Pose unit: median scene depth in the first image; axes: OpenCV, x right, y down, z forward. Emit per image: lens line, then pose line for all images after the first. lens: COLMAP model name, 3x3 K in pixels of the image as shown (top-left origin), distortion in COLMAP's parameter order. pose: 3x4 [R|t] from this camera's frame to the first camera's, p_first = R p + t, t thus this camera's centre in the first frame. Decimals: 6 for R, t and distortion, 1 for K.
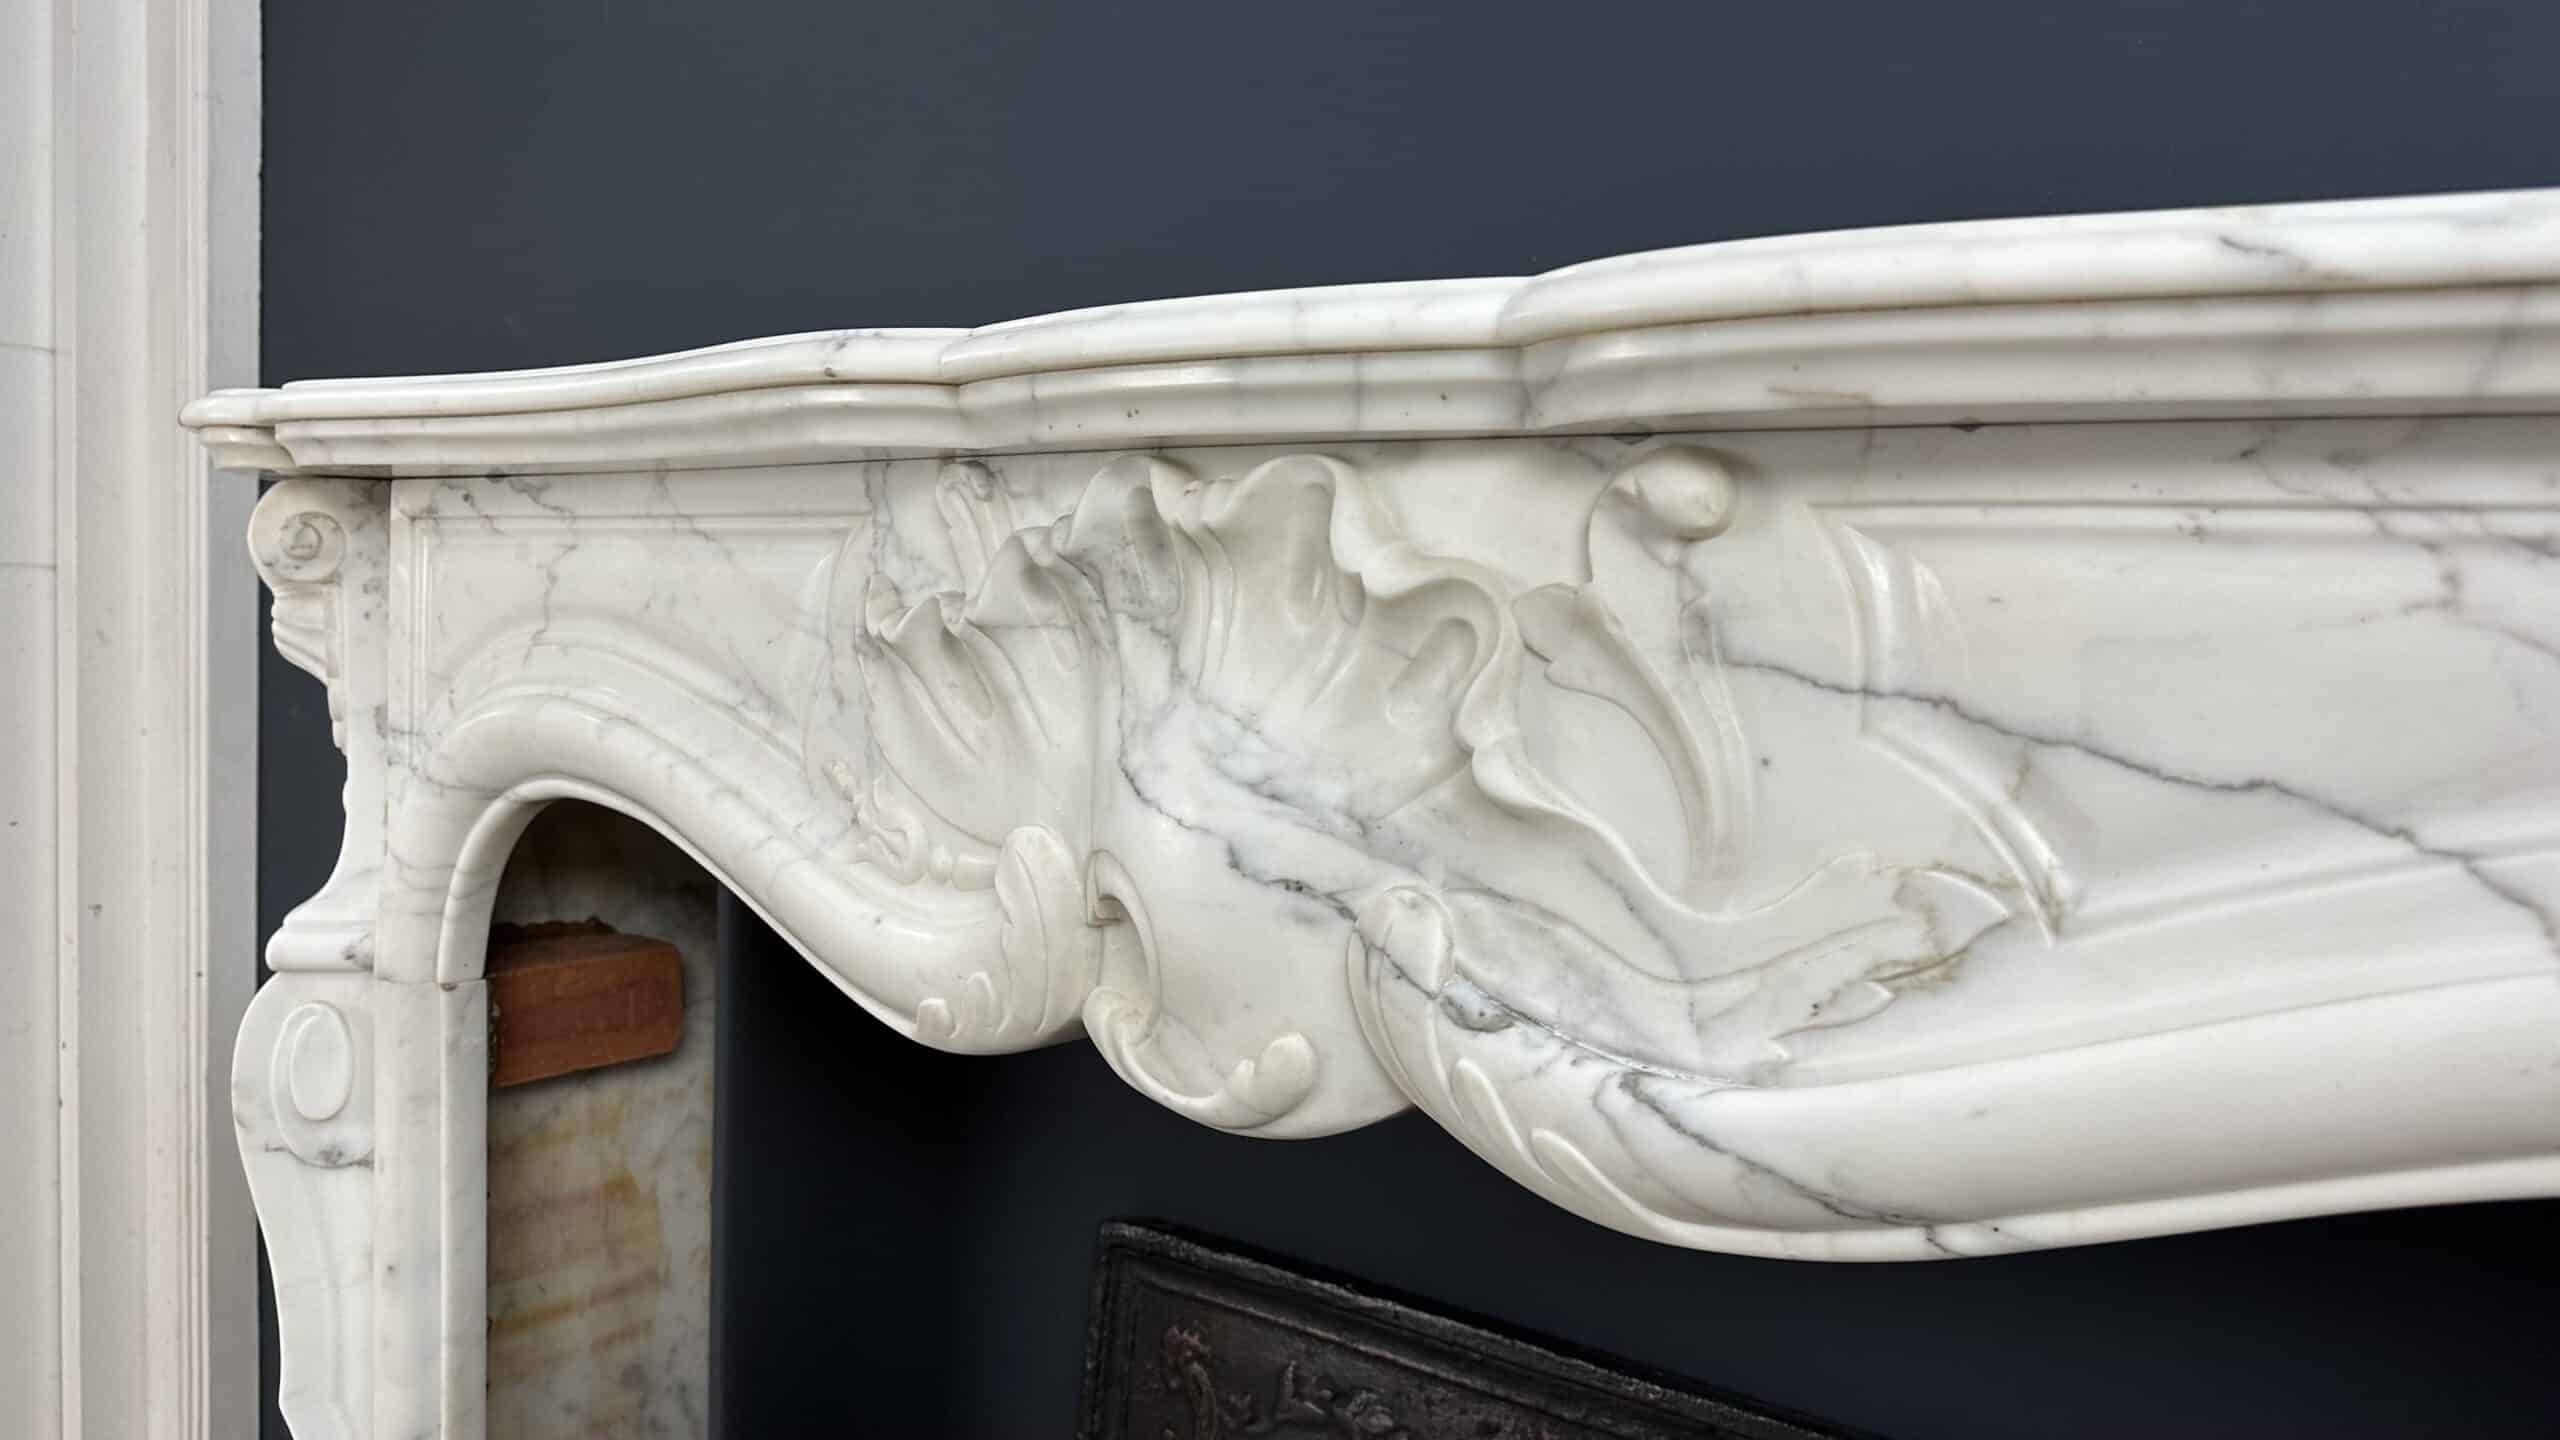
lens RADIAL K [[1851.1, 0, 1175.4], [0, 1851.1, 715.7], [0, 0, 1]] dist [0.105446, -0.164614]
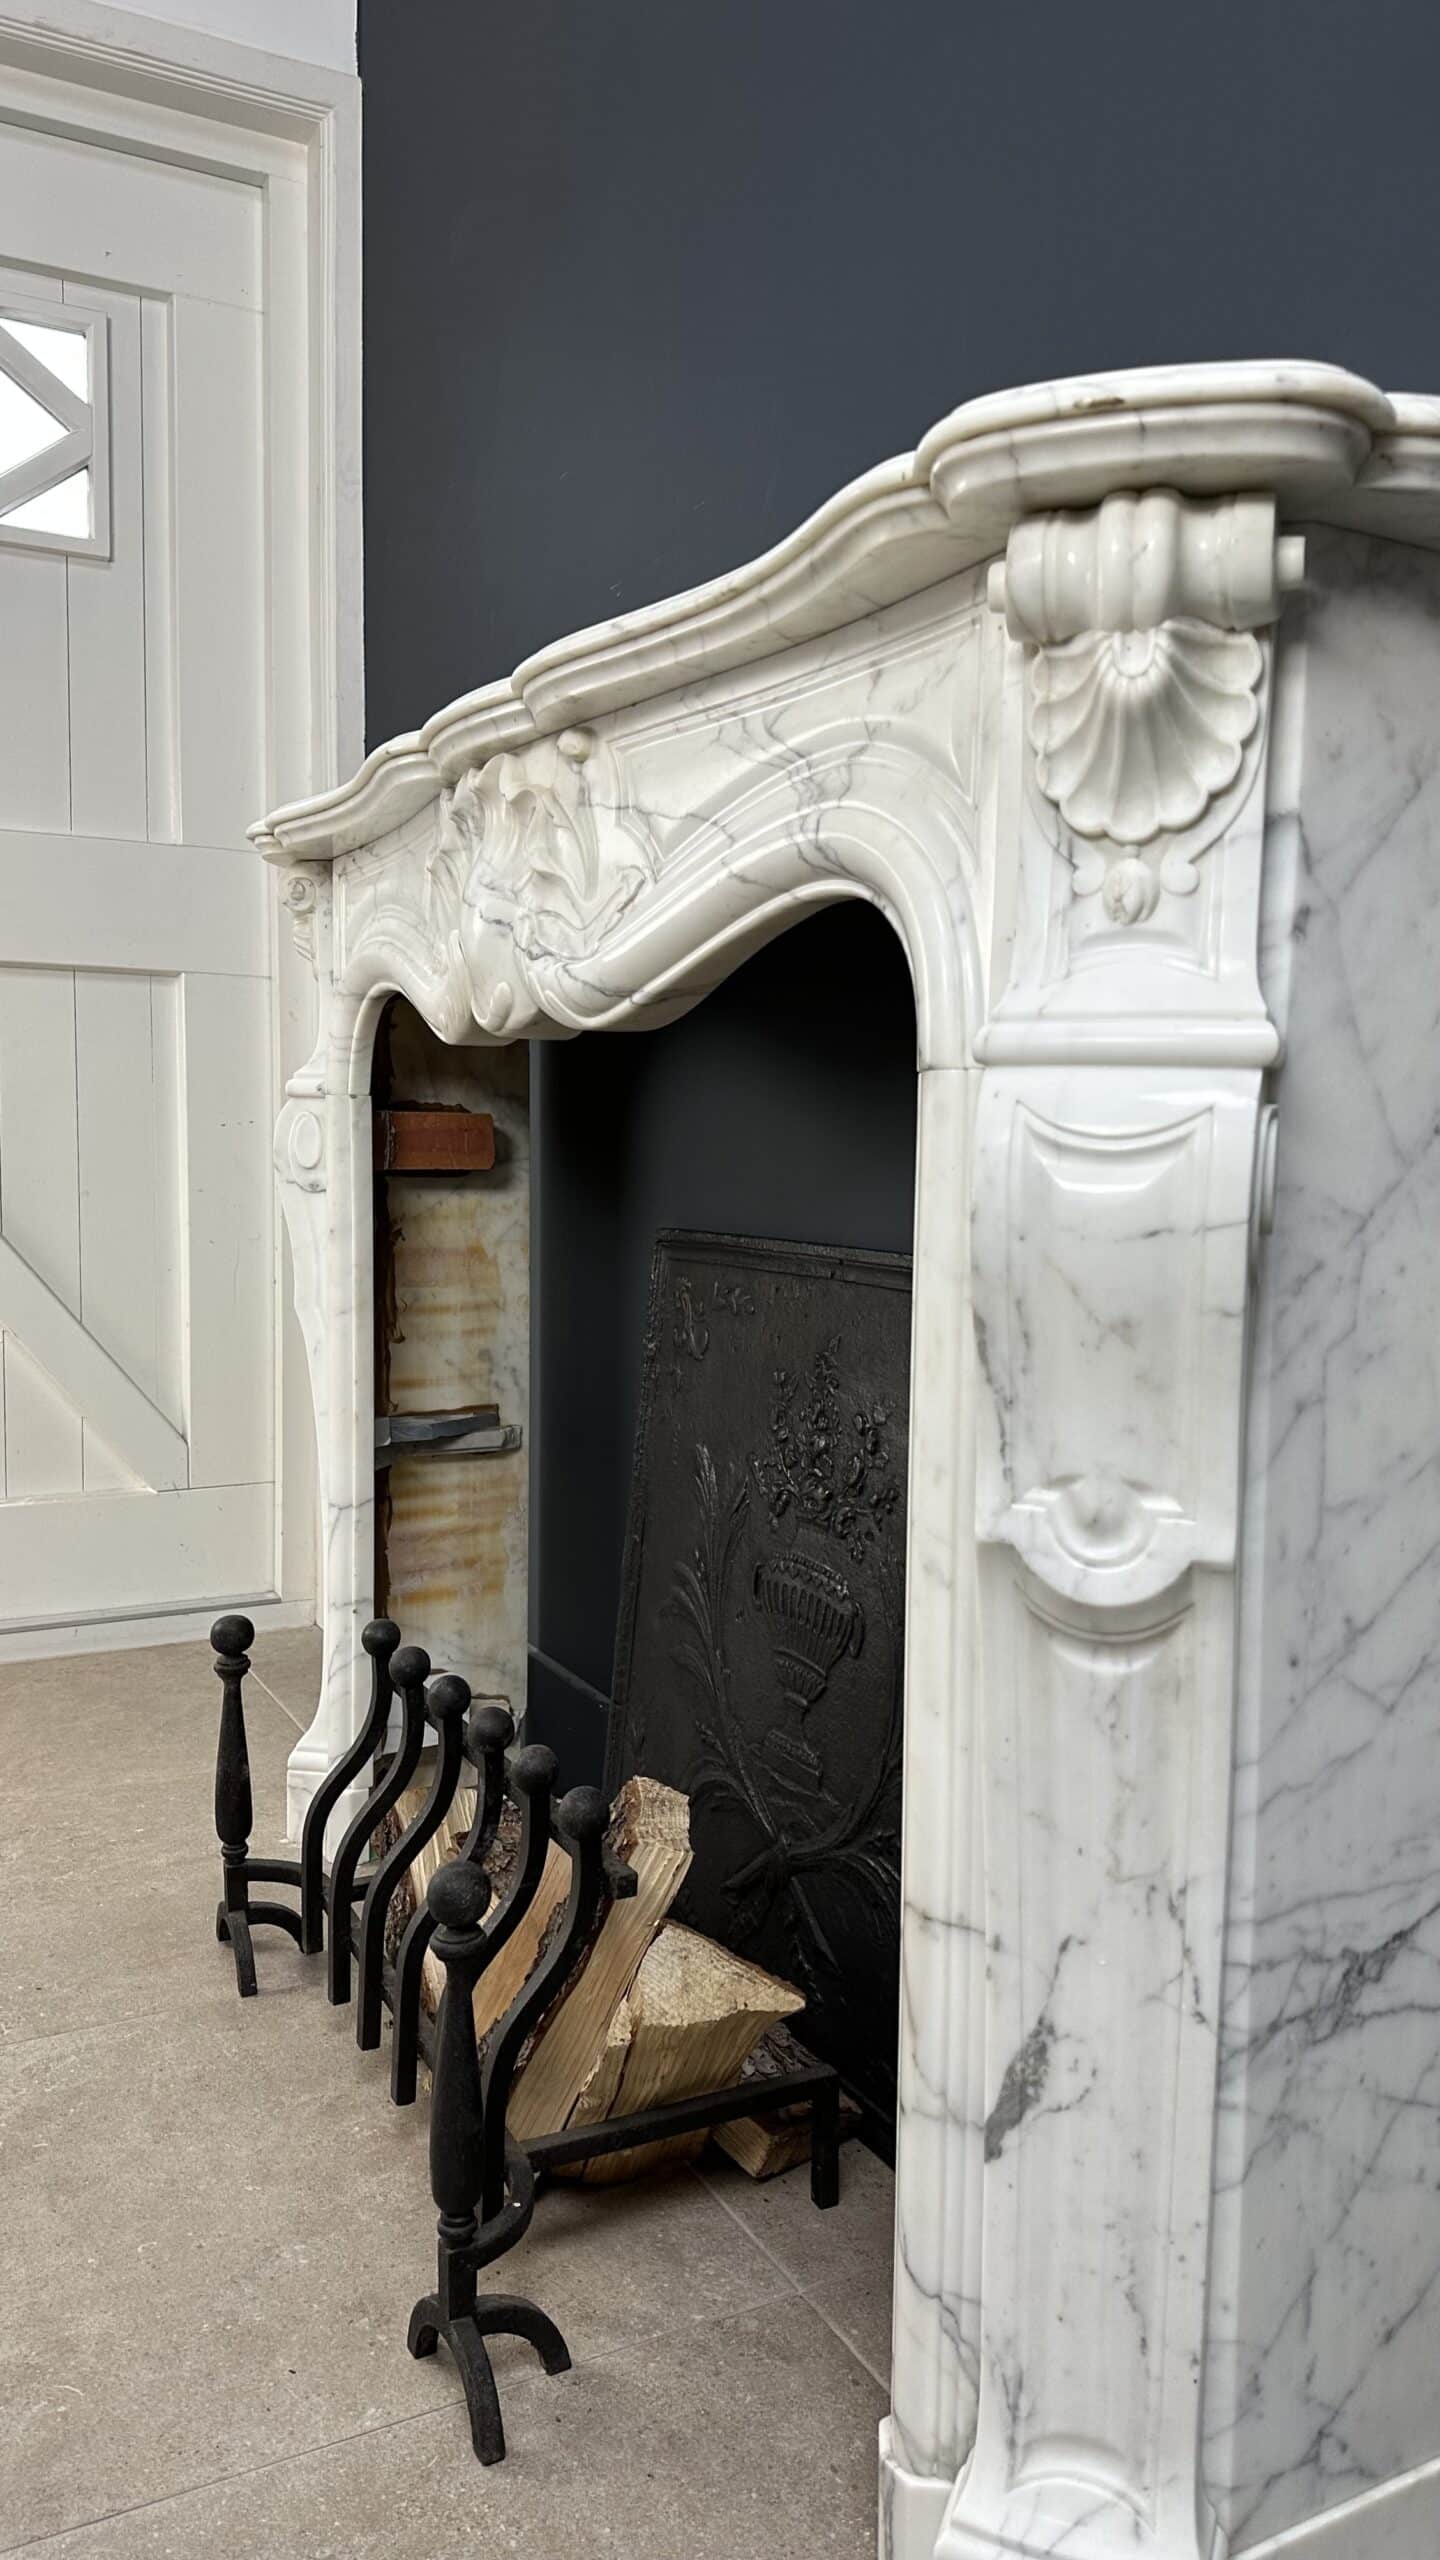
lens RADIAL K [[1904.3, 0, 742.7], [0, 1904.3, 1285.3], [0, 0, 1]] dist [0.212887, -0.000515]
pose [[0.916764, 0.003474, -0.399415, 0.938481], [-0.012711, 0.999709, -0.020480, 0.419175], [0.399228, 0.023852, 0.916542, -0.859741]]
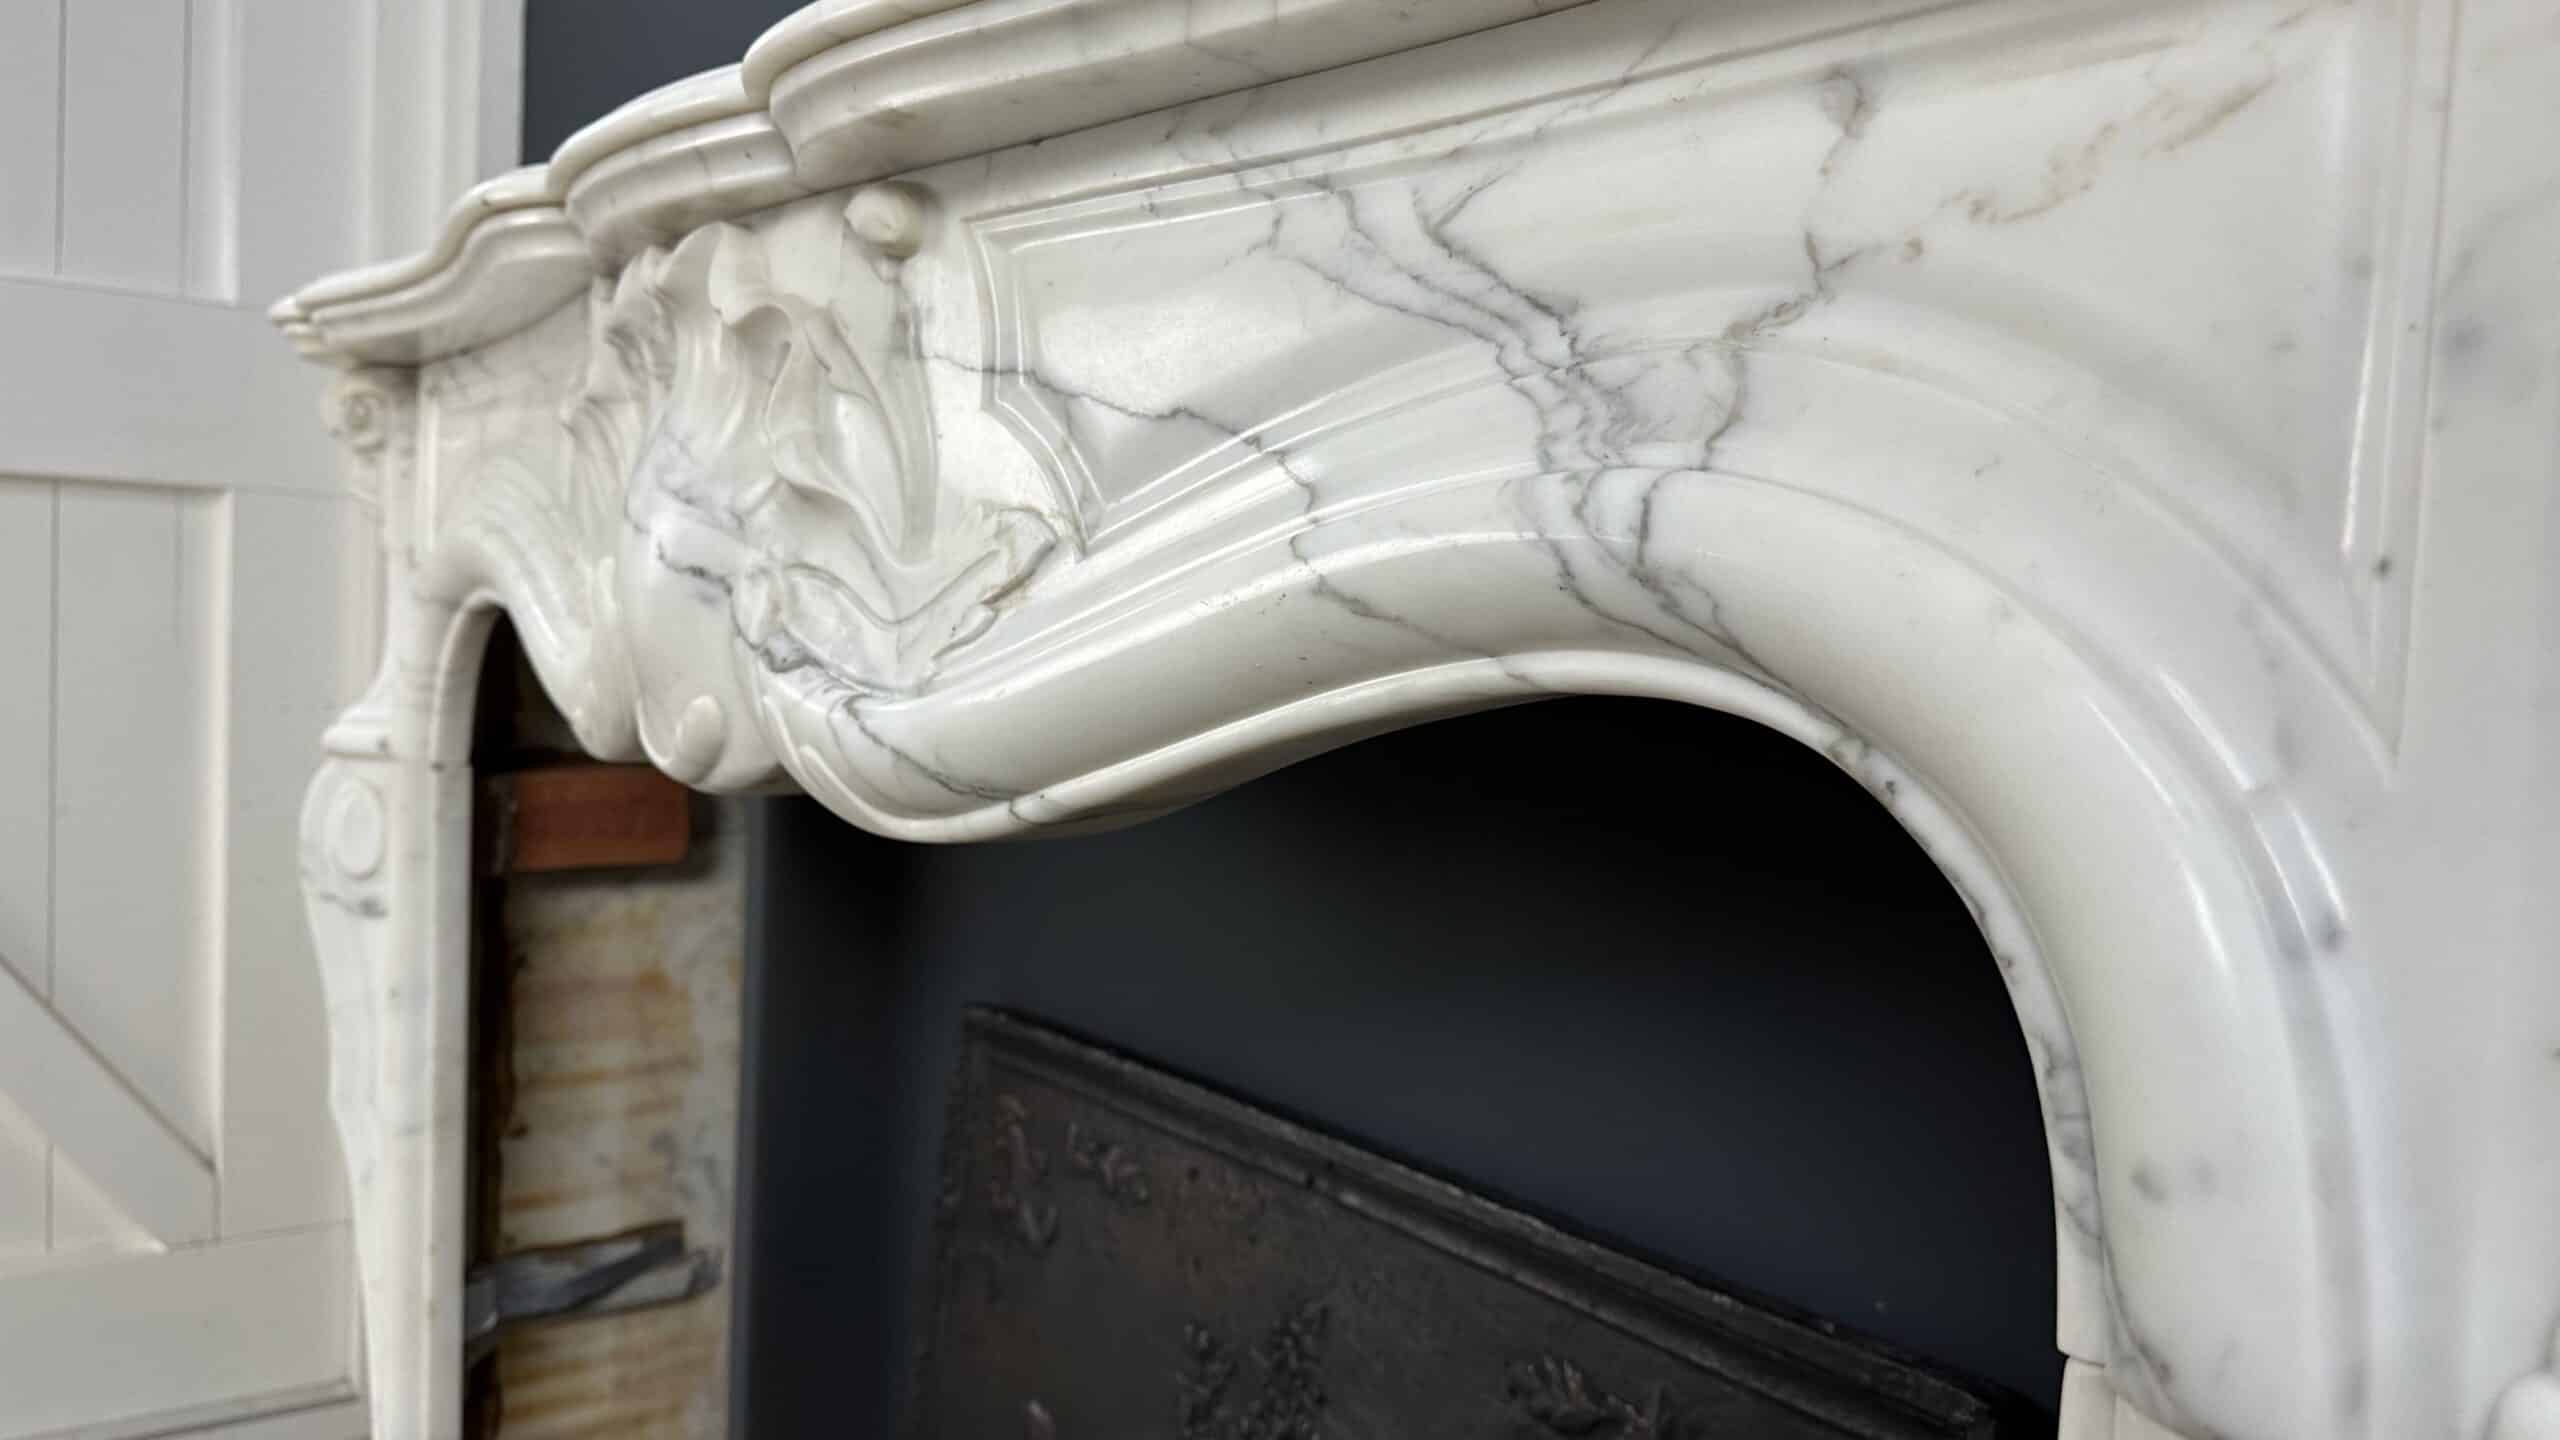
lens RADIAL K [[1793.6, 0, 1280.0], [0, 1793.6, 720.0], [0, 0, 1]] dist [0.191169, -0.395838]
pose [[0.972748, 0.025479, -0.230462, 0.462843], [-0.032201, 0.999157, -0.025451, 0.133583], [0.229620, 0.032178, 0.972748, -0.059472]]
